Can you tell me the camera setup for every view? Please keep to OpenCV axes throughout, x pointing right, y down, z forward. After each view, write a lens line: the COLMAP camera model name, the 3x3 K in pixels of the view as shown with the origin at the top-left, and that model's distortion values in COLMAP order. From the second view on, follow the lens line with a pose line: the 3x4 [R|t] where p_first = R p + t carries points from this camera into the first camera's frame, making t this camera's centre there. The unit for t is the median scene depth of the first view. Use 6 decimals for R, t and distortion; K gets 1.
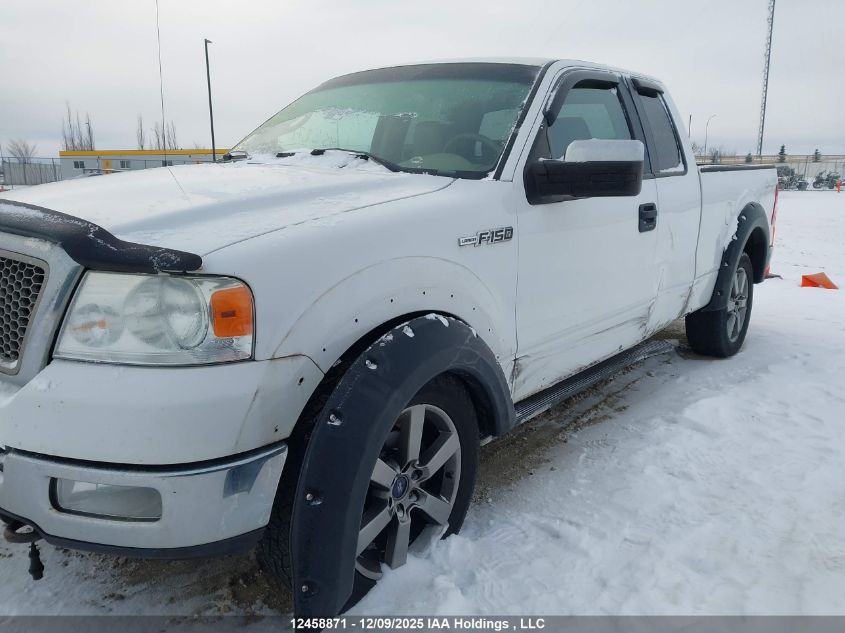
lens RADIAL K [[663.8, 0, 422.4], [0, 663.8, 317.7], [0, 0, 1]] dist [0.027221, -0.029327]
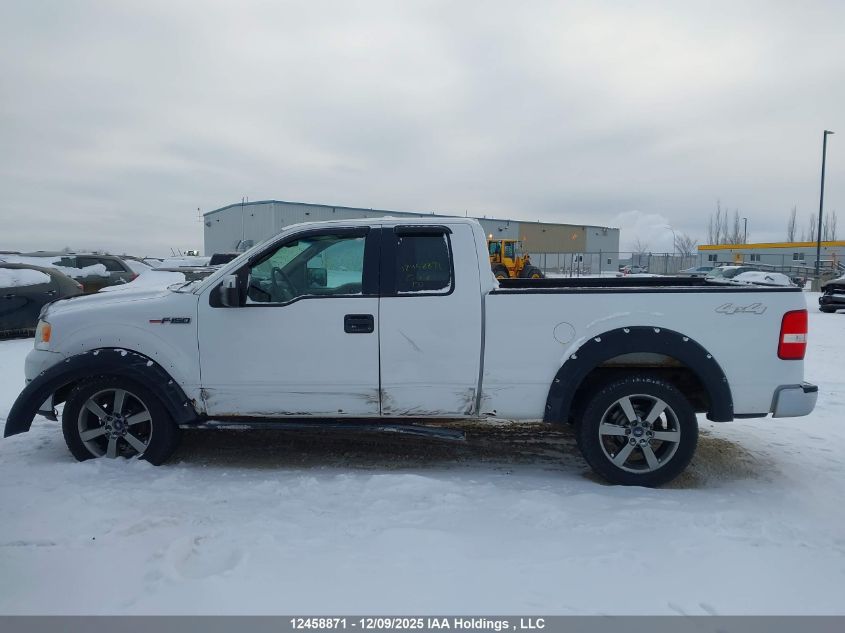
lens RADIAL K [[663.8, 0, 424.4], [0, 663.8, 317.3], [0, 0, 1]] dist [0.027221, -0.029327]
pose [[0.562398, 0.073603, -0.823585, 1.938423], [-0.180455, 0.982947, -0.035382, -0.172357], [0.806935, 0.168519, 0.566089, 0.392816]]
